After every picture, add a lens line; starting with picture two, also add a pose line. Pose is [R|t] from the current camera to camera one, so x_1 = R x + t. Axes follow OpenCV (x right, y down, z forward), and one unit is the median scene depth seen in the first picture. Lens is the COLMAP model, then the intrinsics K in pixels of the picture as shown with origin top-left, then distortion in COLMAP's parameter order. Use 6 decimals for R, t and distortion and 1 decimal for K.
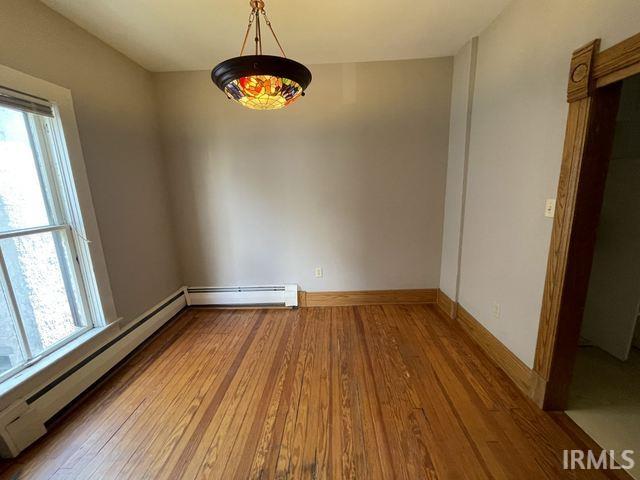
lens RADIAL K [[260.9, 0, 321.0], [0, 260.9, 239.0], [0, 0, 1]] dist [-0.003403, -0.000243]
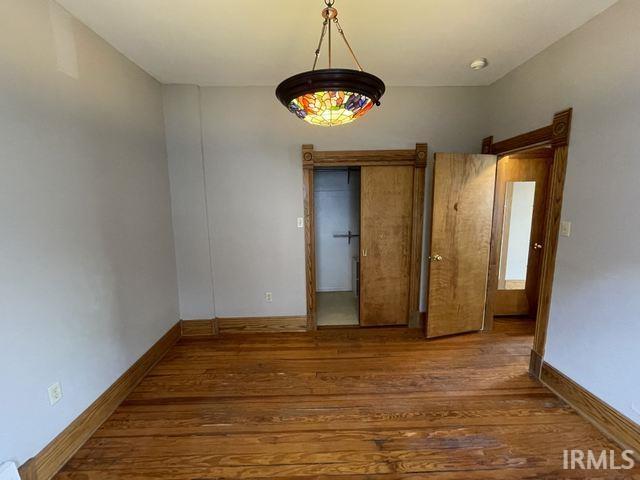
lens RADIAL K [[260.9, 0, 318.6], [0, 260.9, 238.5], [0, 0, 1]] dist [-0.003403, -0.000243]
pose [[-0.070327, -0.103141, 0.992177, -0.725657], [0.214576, 0.969792, 0.116024, -0.146333], [-0.974172, 0.221057, -0.046071, 0.737174]]
